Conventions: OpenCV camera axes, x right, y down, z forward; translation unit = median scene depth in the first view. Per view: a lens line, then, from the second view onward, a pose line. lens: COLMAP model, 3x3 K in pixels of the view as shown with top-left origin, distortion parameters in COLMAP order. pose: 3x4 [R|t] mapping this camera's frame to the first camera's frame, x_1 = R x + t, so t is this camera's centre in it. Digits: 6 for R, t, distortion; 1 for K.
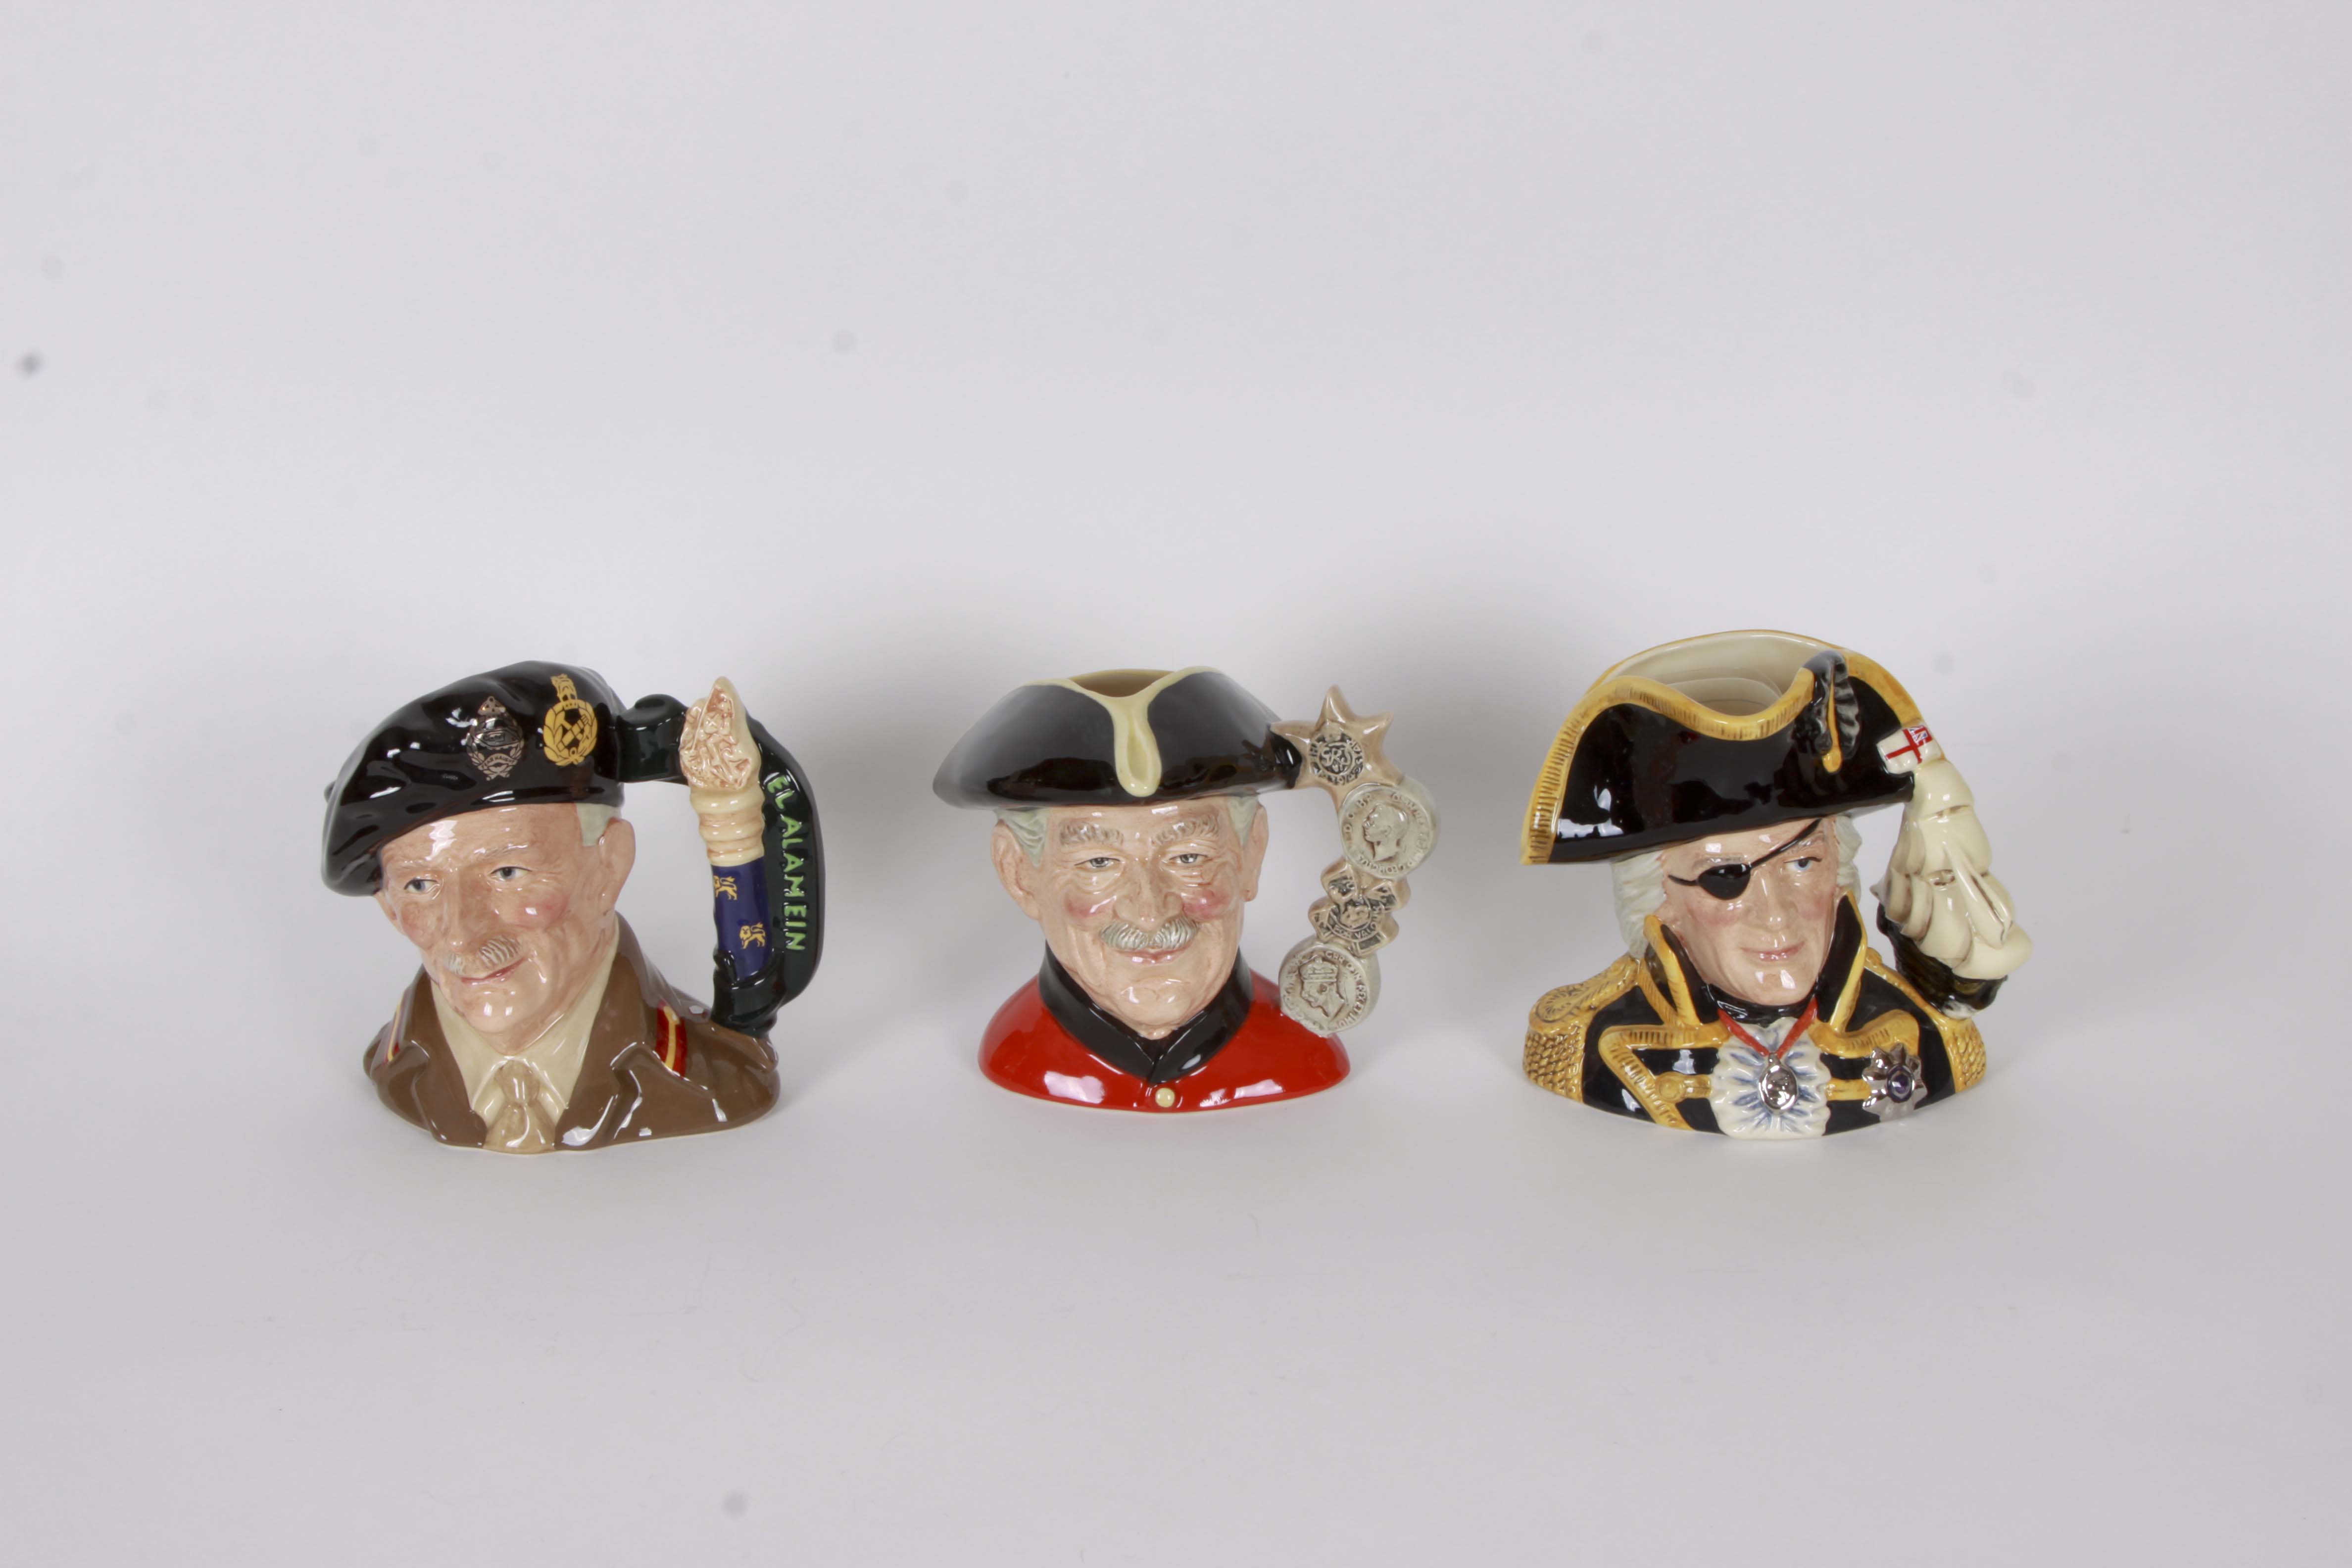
lens RADIAL K [[3739.4, 0, 1176.0], [0, 3739.4, 784.0], [0, 0, 1]] dist [-0.011288, 0.006883]
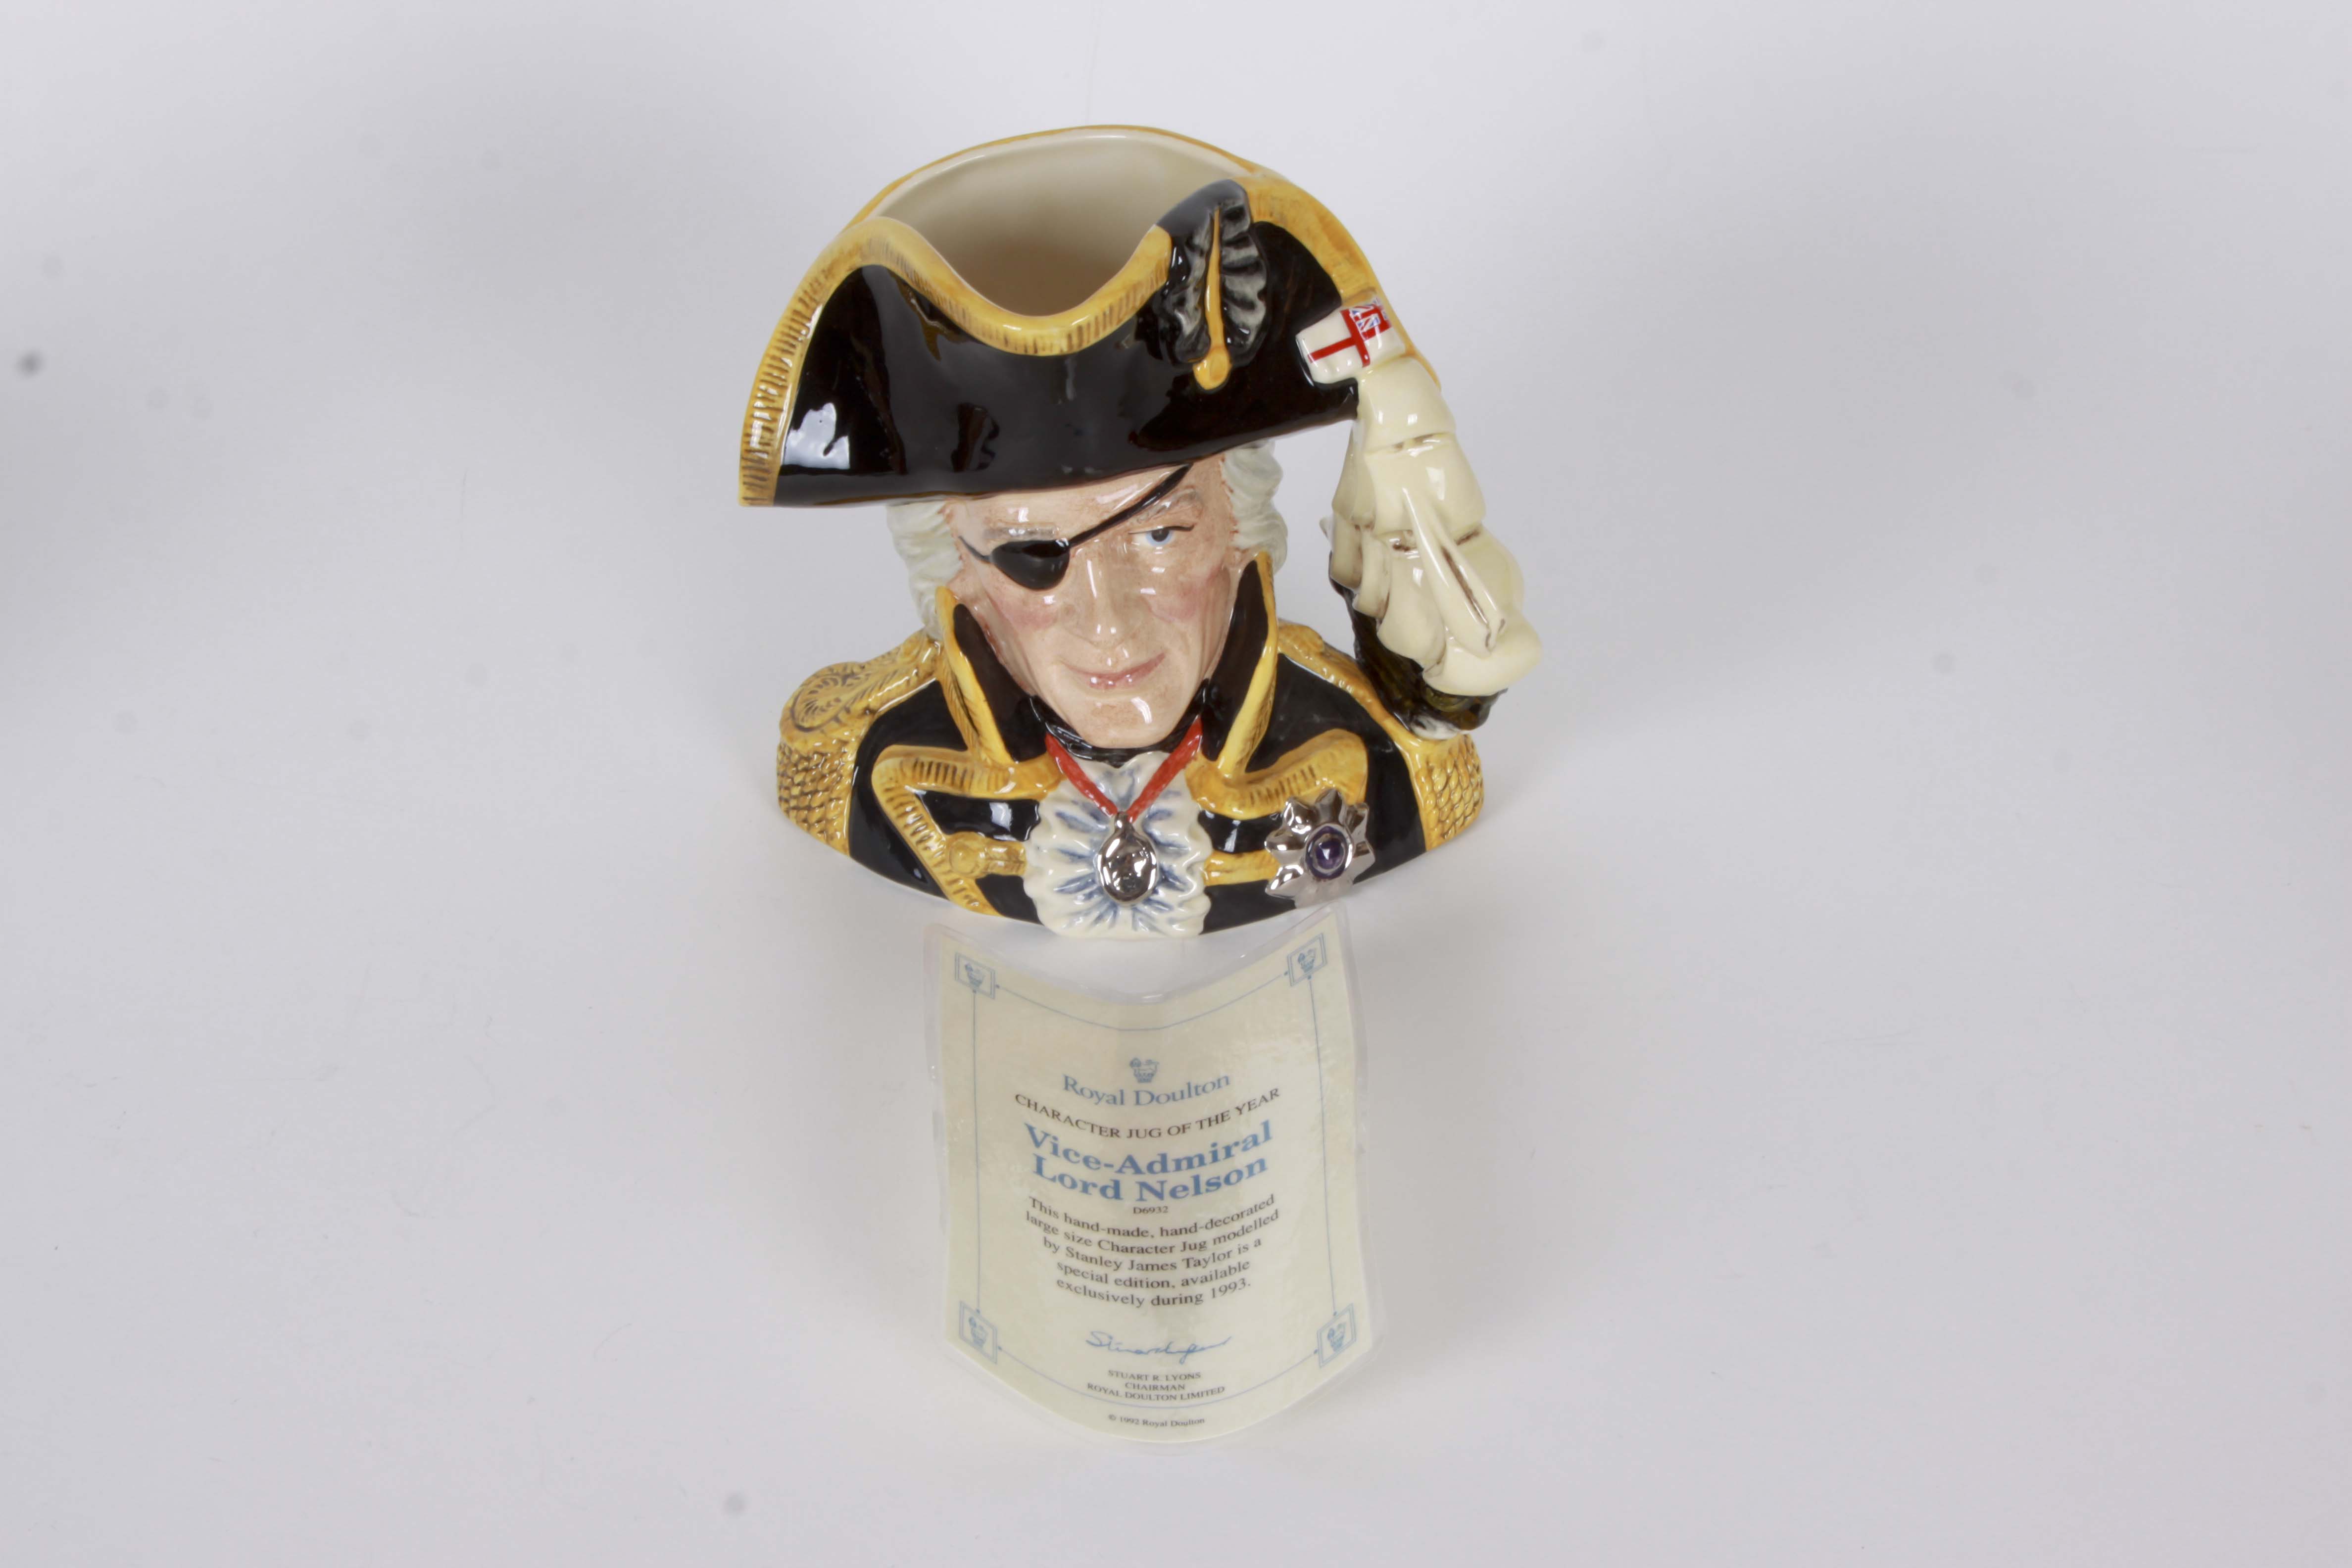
lens RADIAL K [[3691.7, 0, 1176.0], [0, 3691.7, 784.0], [0, 0, 1]] dist [-0.020157, -0.022299]
pose [[0.999809, 0.019217, 0.003648, 0.165289], [-0.019516, 0.967423, 0.252413, -0.091540], [0.001322, -0.252436, 0.967613, 0.387820]]
